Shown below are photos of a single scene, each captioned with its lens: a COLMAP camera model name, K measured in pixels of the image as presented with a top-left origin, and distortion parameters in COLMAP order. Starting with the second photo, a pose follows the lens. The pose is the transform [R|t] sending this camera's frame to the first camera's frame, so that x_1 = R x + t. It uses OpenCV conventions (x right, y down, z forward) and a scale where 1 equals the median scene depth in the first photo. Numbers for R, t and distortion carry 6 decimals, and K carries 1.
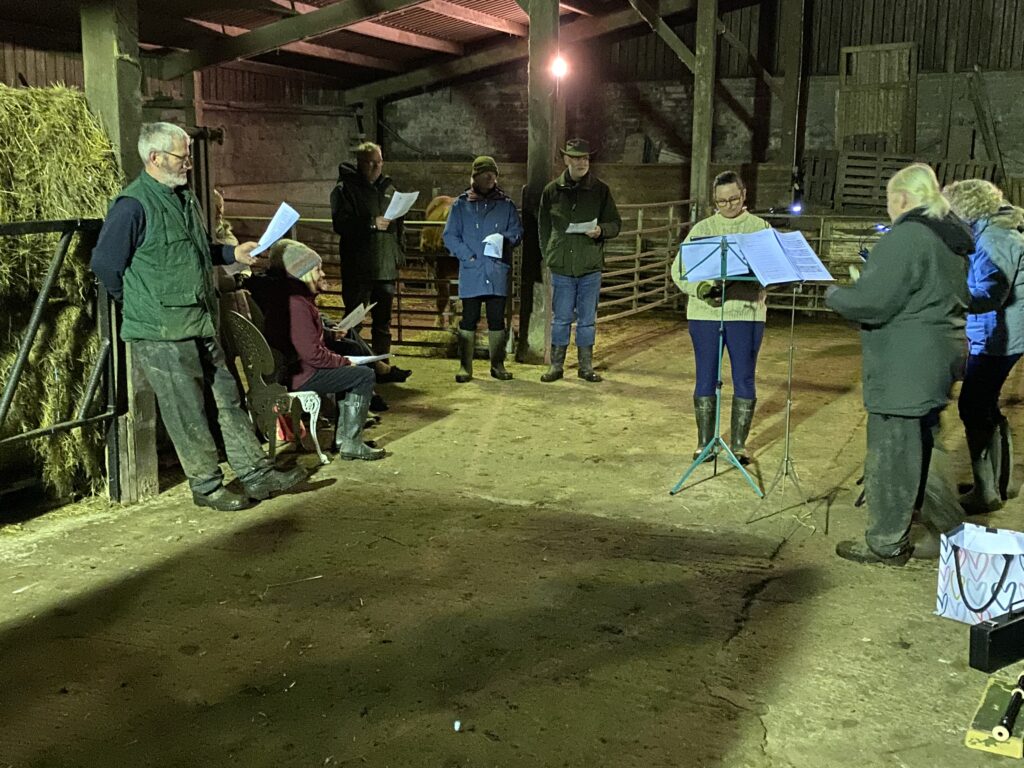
lens RADIAL K [[1141.7, 0, 518.2], [0, 1141.7, 417.7], [0, 0, 1]] dist [0.029703, 0.000000]
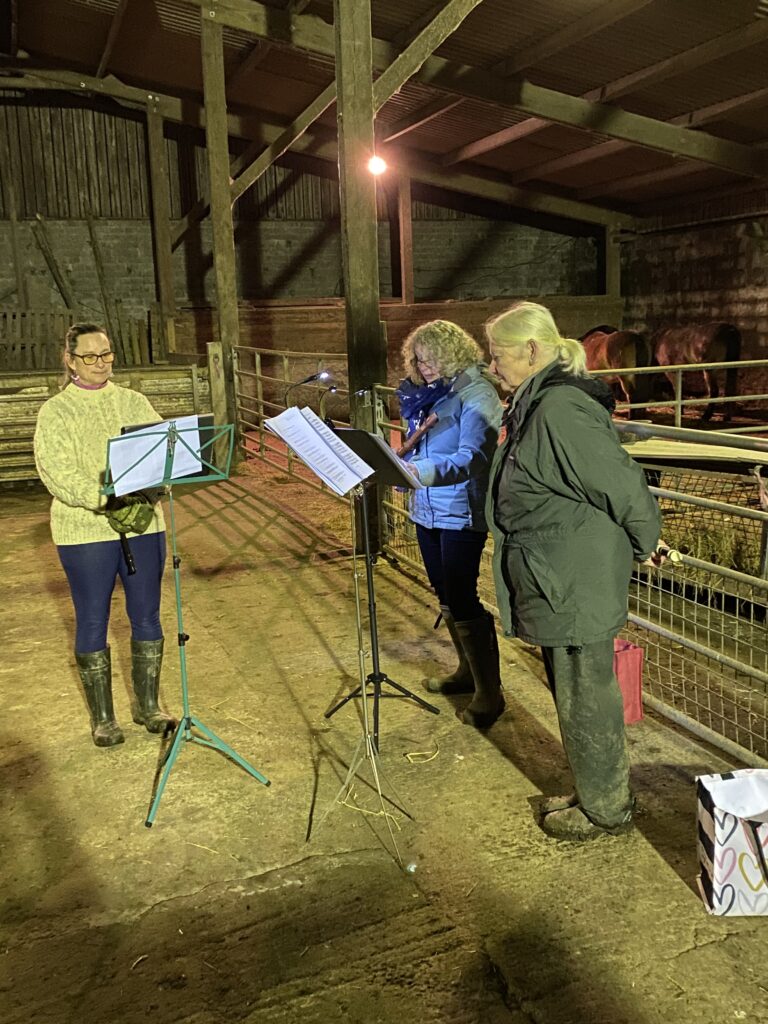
lens RADIAL K [[1072.0, 0, 406.8], [0, 1072.0, 509.7], [0, 0, 1]] dist [0.051642, 0.000000]
pose [[0.716212, -0.154786, 0.680501, -0.129856], [0.181208, 0.982896, 0.032850, -0.089186], [-0.673947, 0.099785, 0.732010, 0.391027]]
